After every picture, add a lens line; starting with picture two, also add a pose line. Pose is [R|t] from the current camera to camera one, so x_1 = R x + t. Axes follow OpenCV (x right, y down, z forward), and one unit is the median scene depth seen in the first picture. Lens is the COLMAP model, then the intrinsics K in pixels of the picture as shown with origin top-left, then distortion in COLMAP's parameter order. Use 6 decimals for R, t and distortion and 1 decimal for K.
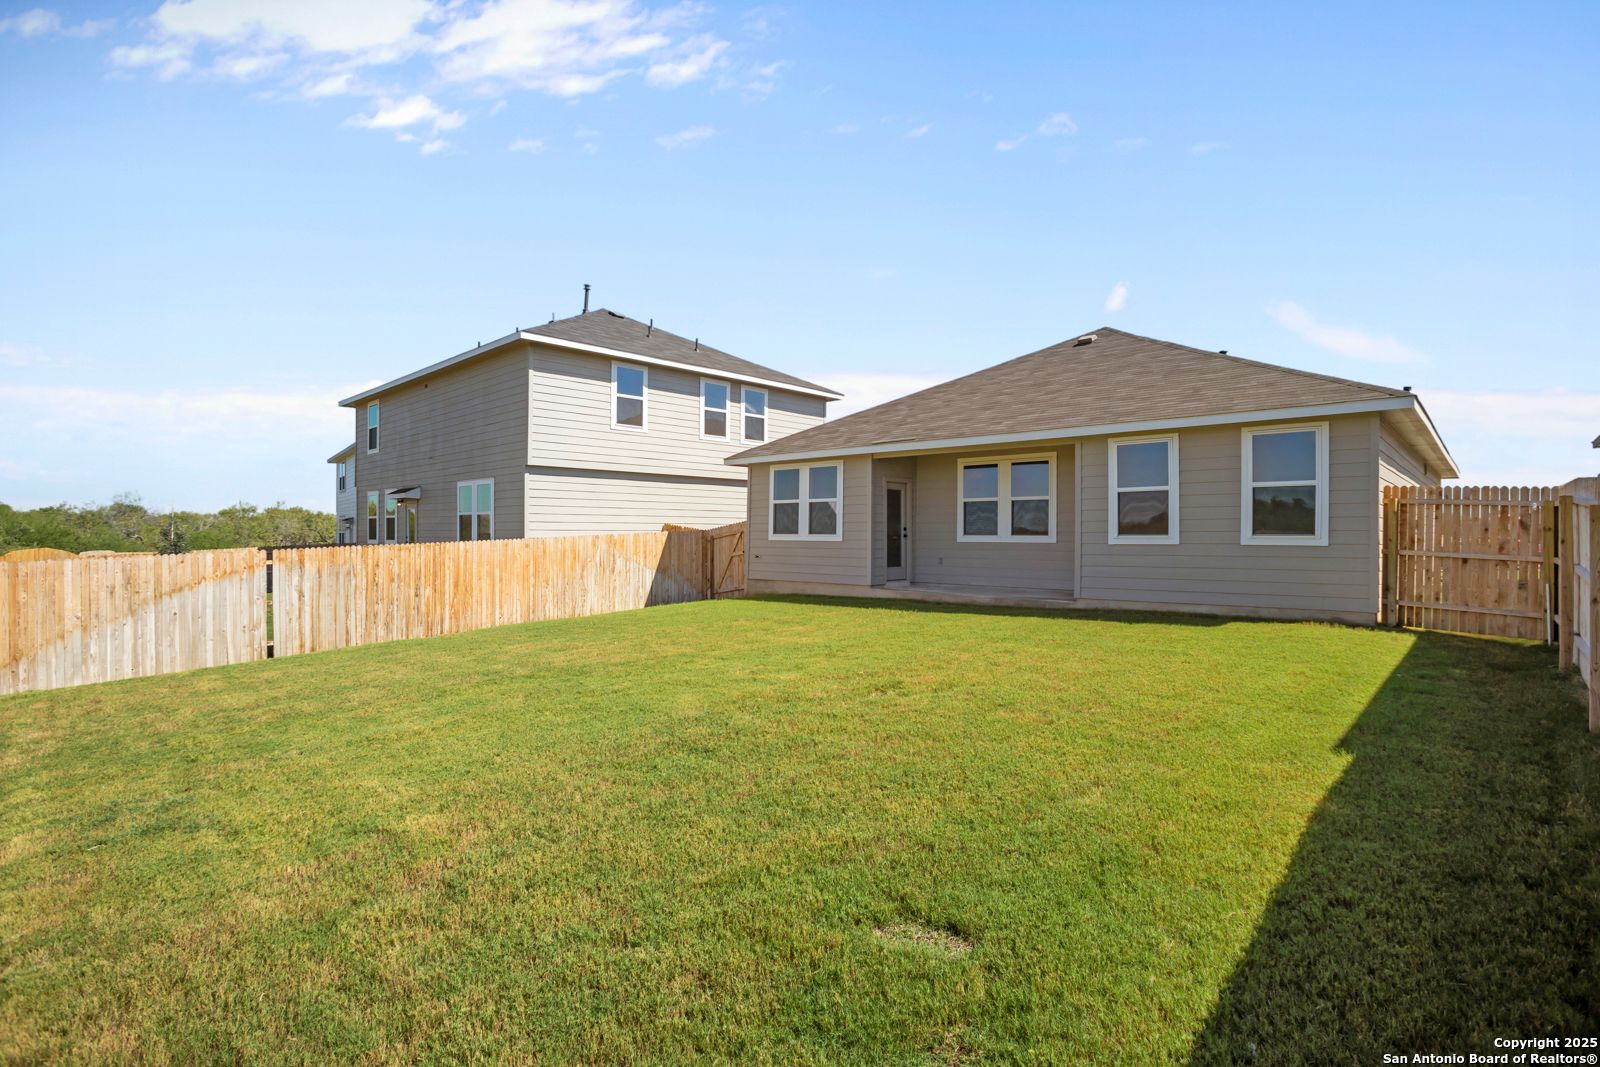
lens RADIAL K [[790.0, 0, 798.7], [0, 790.0, 526.7], [0, 0, 1]] dist [0.004474, 0.000959]
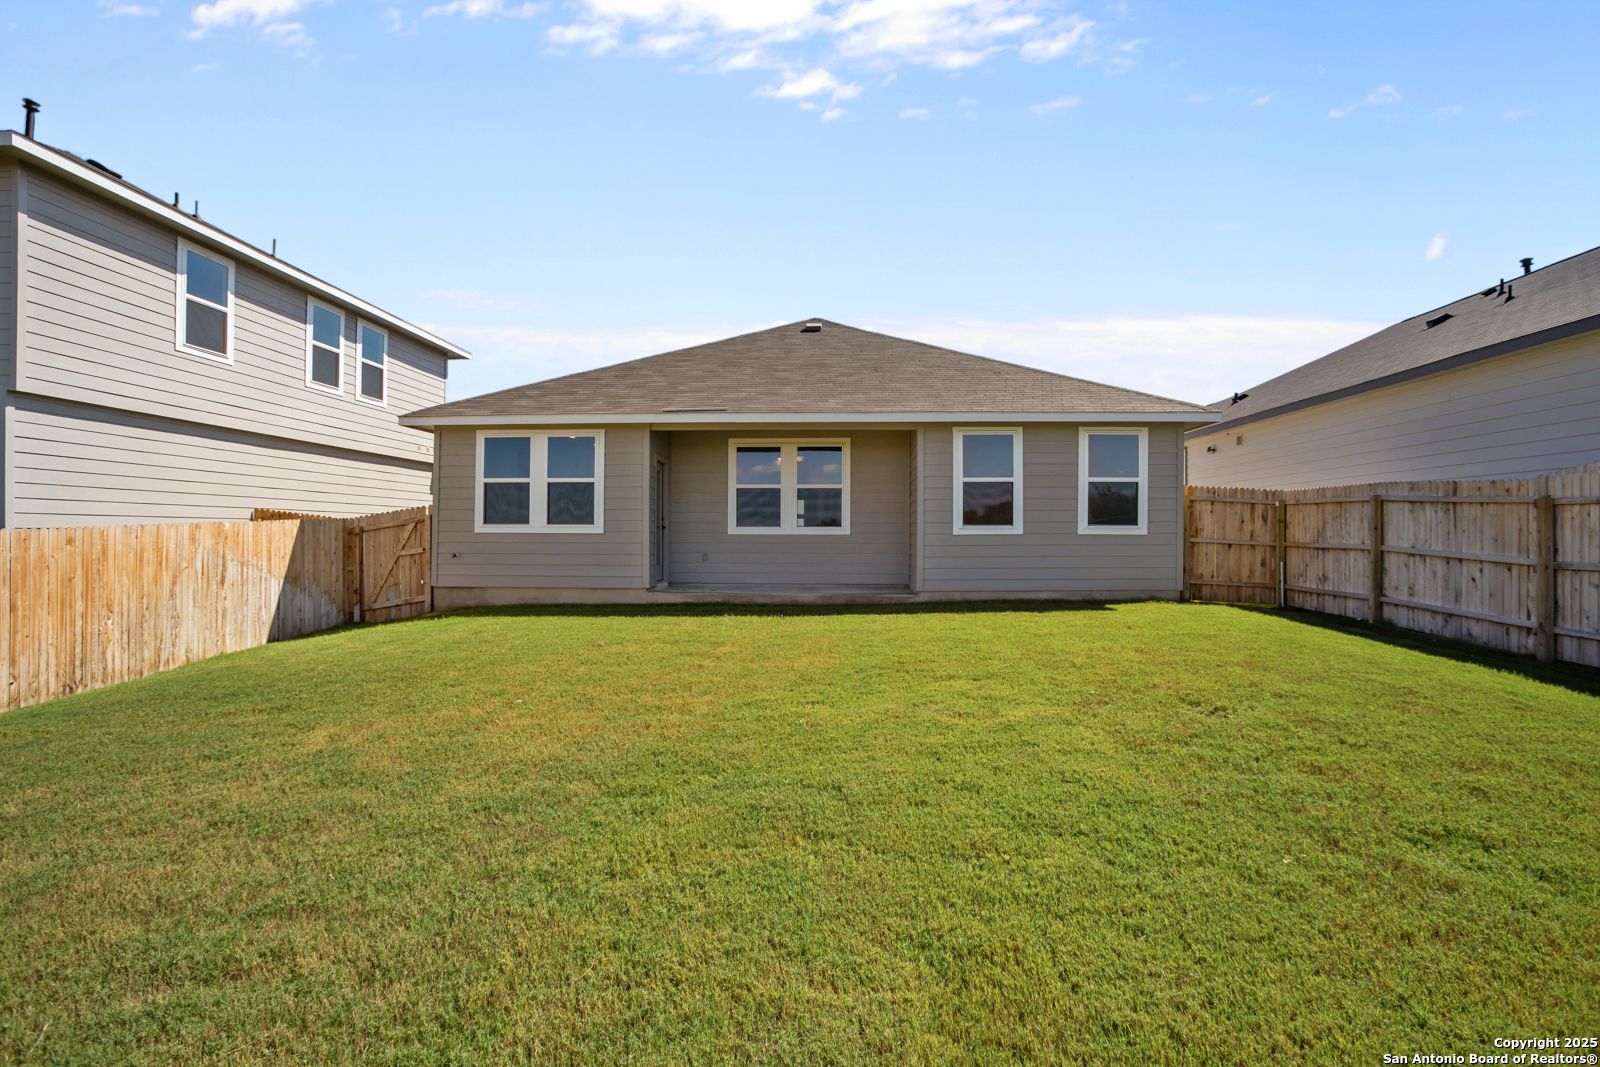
lens RADIAL K [[770.9, 0, 800.0], [0, 770.9, 533.5], [0, 0, 1]] dist [-0.047881, 0.027556]
pose [[0.775502, 0.000579, 0.631344, -0.268130], [-0.007532, 0.999937, 0.008334, 0.010550], [-0.631300, -0.011218, 0.775458, 0.282625]]
